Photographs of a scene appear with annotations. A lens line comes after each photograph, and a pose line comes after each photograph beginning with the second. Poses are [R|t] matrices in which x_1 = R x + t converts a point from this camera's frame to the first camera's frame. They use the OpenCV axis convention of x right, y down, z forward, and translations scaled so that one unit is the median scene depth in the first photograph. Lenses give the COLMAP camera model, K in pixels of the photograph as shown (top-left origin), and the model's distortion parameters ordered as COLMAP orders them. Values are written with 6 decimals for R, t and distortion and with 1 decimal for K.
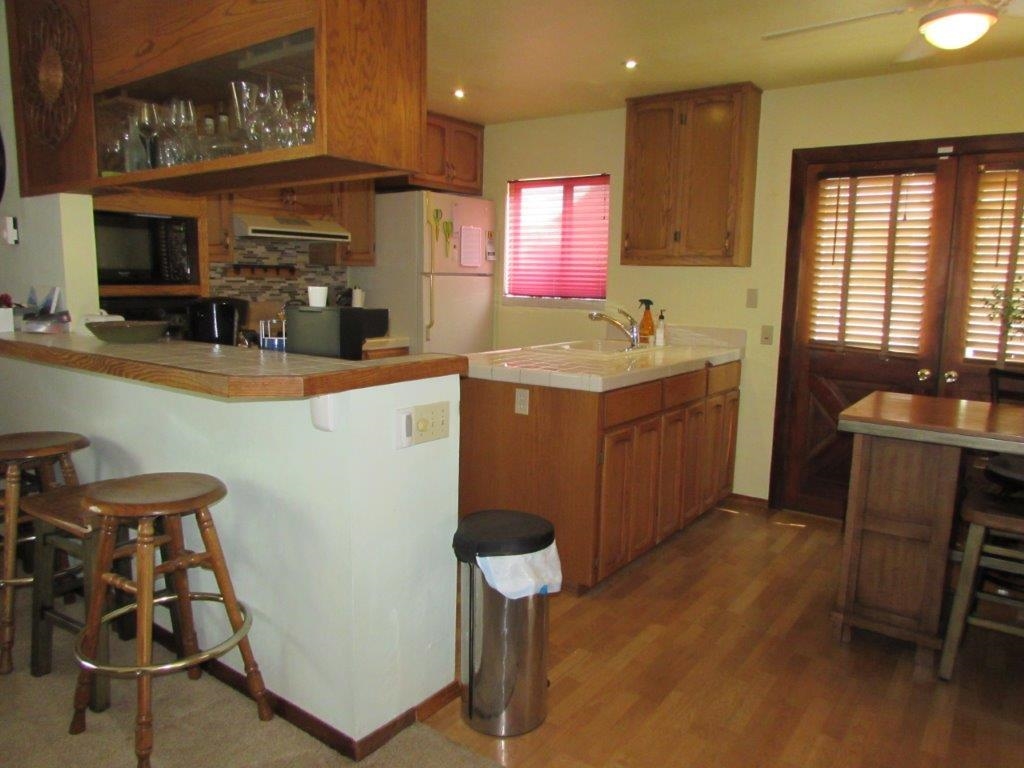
lens RADIAL K [[706.3, 0, 512.0], [0, 706.3, 384.0], [0, 0, 1]] dist [-0.066880, 0.042668]
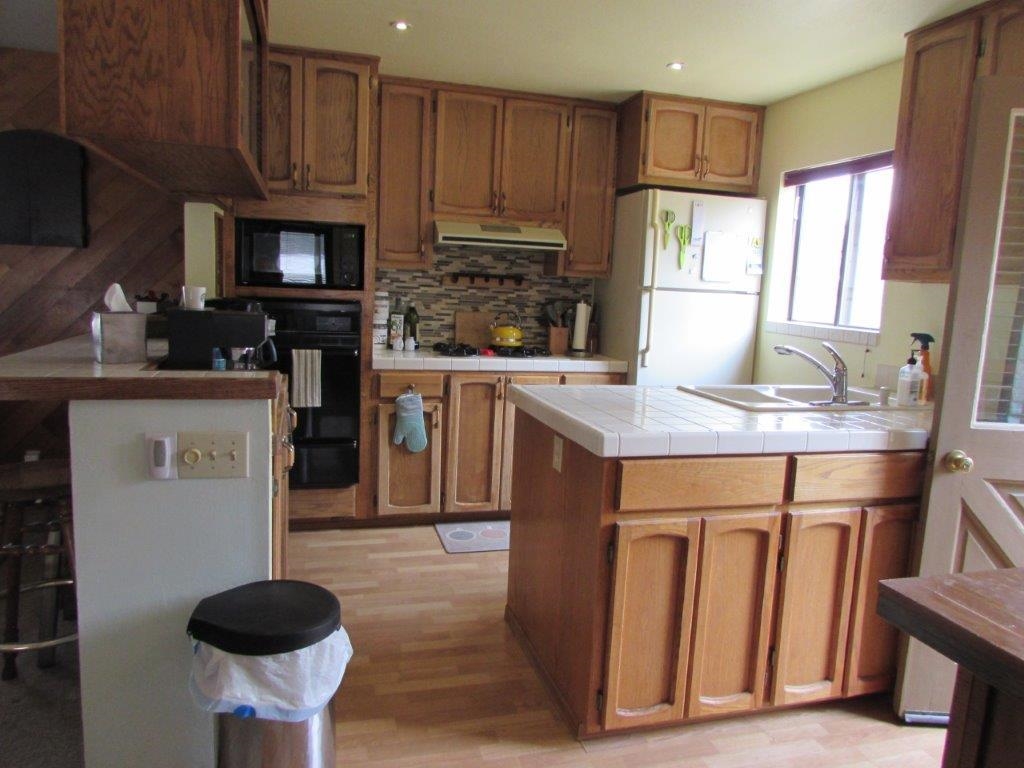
lens RADIAL K [[706.3, 0, 512.0], [0, 706.3, 384.0], [0, 0, 1]] dist [-0.066880, 0.042668]
pose [[0.786260, 0.102353, -0.609360, 0.289371], [-0.120967, 0.992600, 0.010640, -0.033580], [0.605939, 0.065346, 0.792823, 0.255518]]
